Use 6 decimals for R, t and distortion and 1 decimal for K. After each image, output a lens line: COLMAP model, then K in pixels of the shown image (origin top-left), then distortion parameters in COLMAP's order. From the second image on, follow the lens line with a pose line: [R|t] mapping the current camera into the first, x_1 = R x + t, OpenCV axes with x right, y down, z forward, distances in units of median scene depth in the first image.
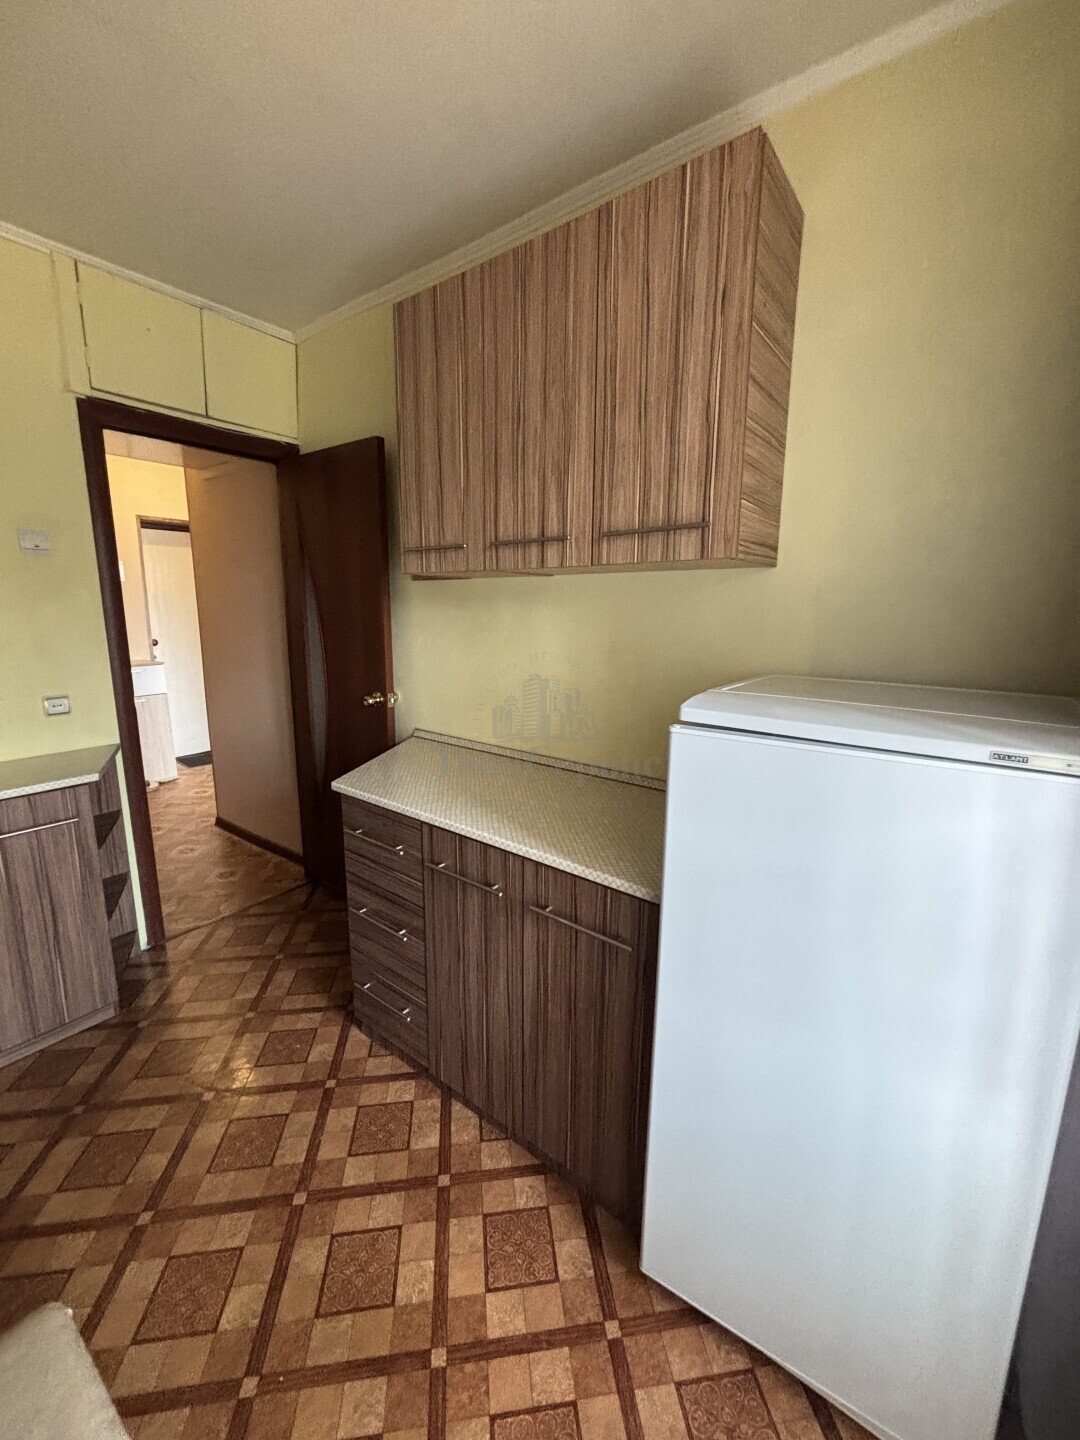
lens RADIAL K [[591.1, 0, 540.0], [0, 591.1, 720.0], [0, 0, 1]] dist [-0.000849, 0.006814]
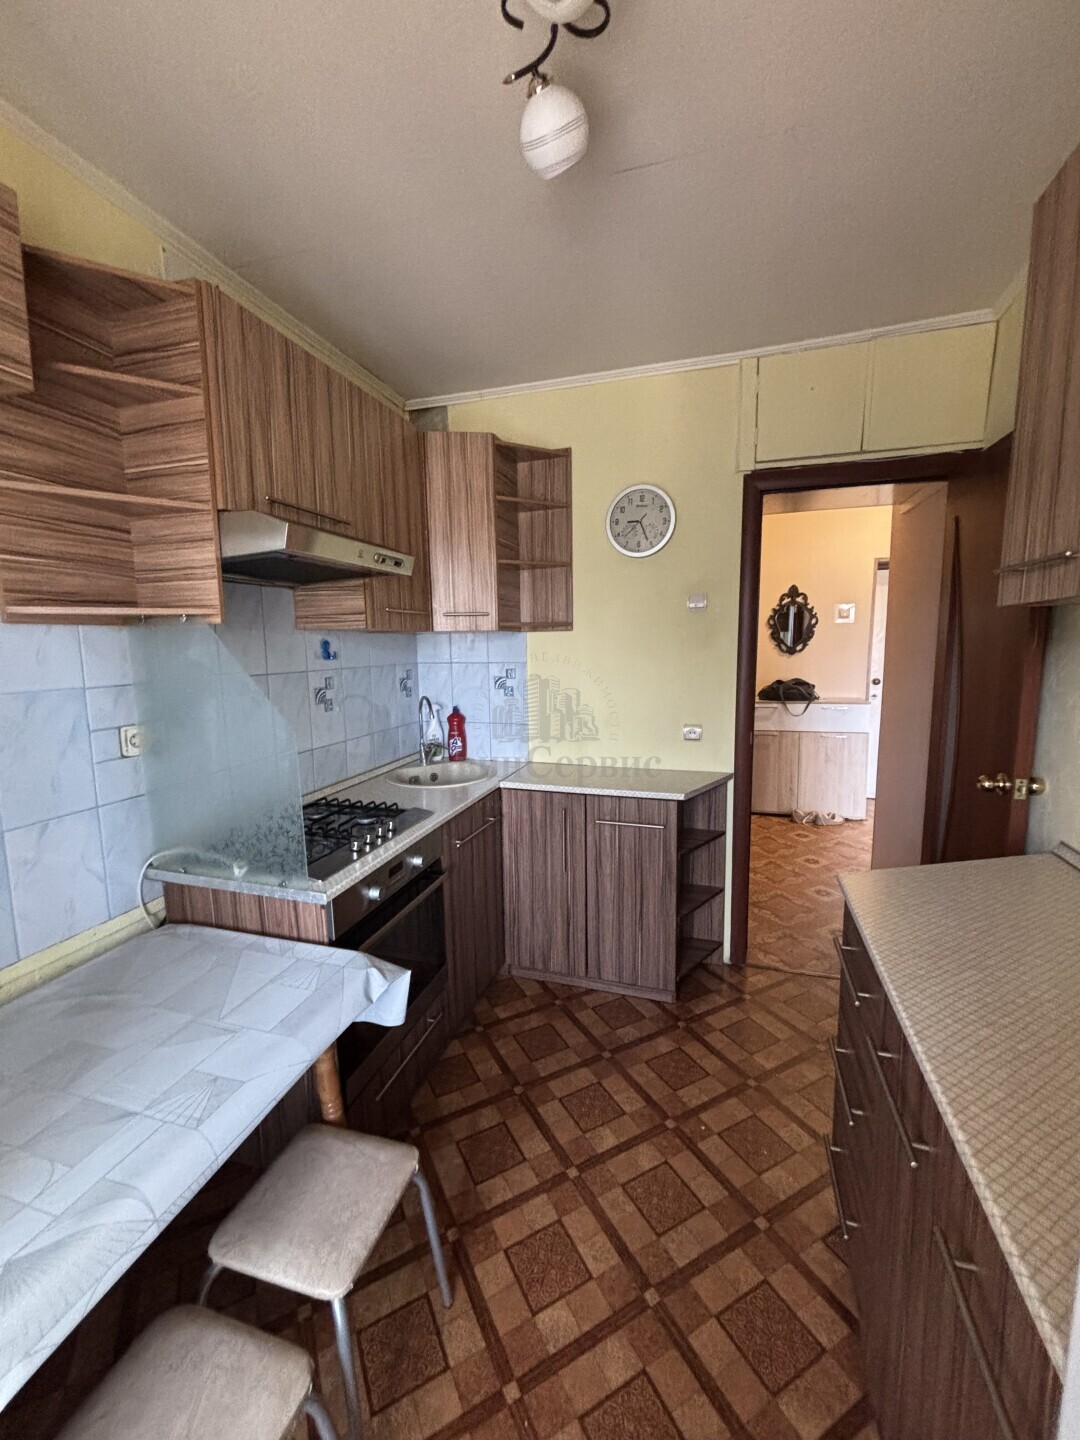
lens RADIAL K [[580.2, 0, 534.2], [0, 580.2, 718.6], [0, 0, 1]] dist [-0.007254, 0.000365]
pose [[0.334887, 0.108675, -0.935970, 0.193521], [-0.164794, 0.984772, 0.055379, -0.066531], [0.927736, 0.135697, 0.347696, 0.286558]]
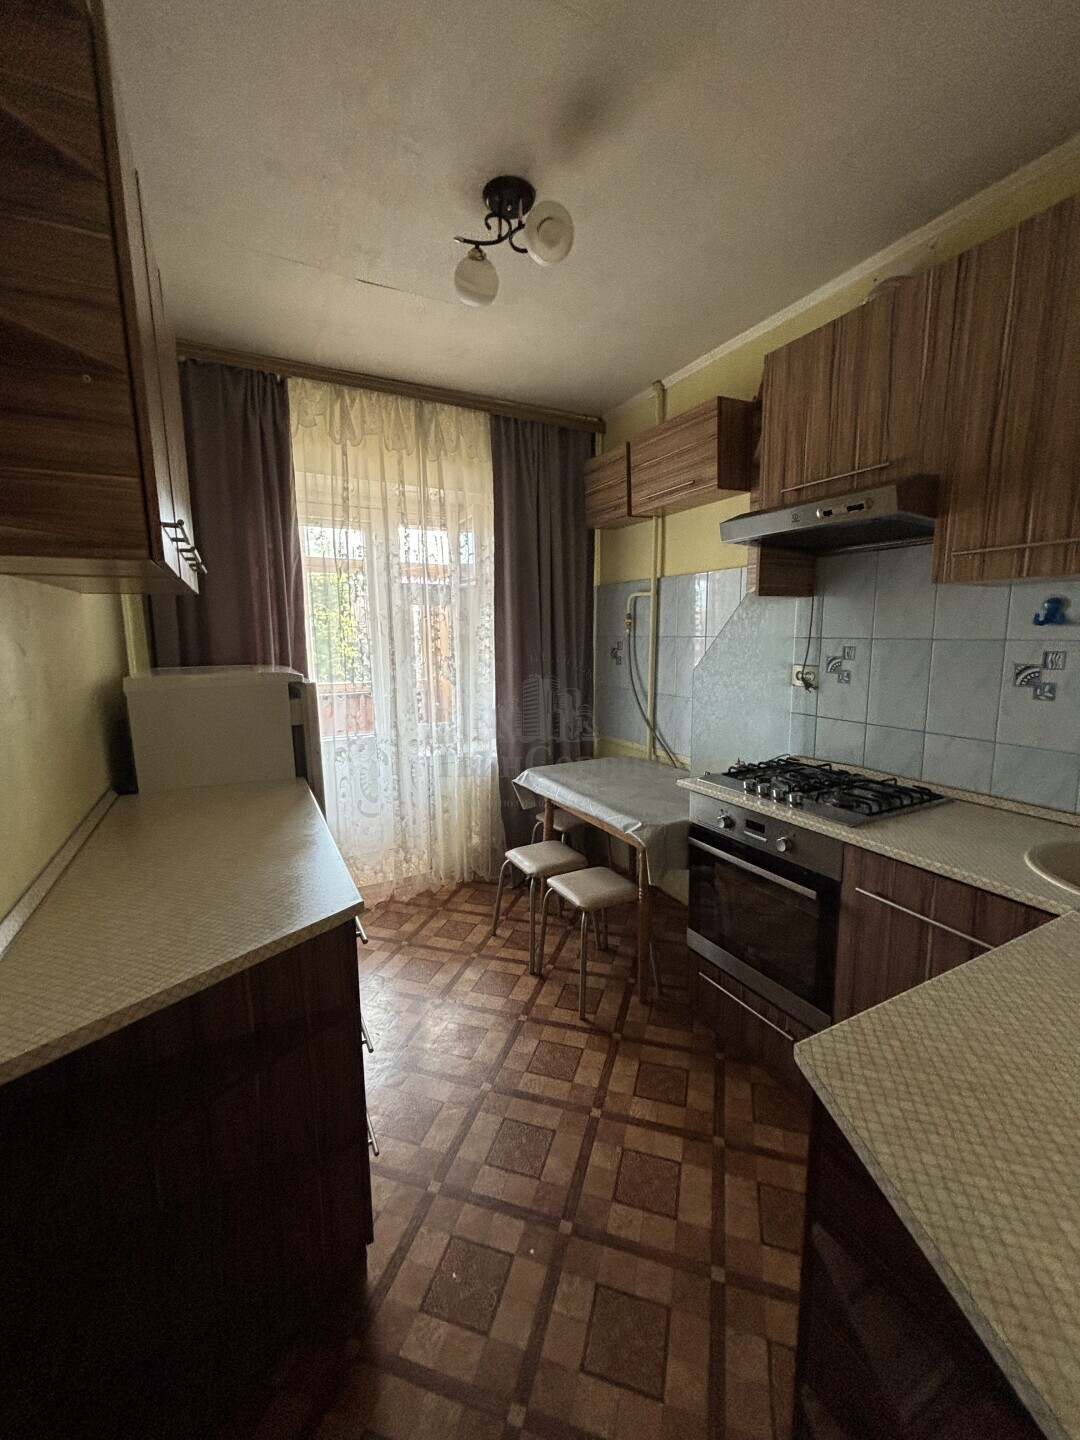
lens RADIAL K [[576.5, 0, 540.0], [0, 576.5, 720.0], [0, 0, 1]] dist [-0.000049, -0.008670]
pose [[-0.905607, -0.068186, 0.418601, -0.694247], [0.078389, 0.943076, 0.323206, -0.229041], [-0.416811, 0.325511, -0.848711, 1.245715]]
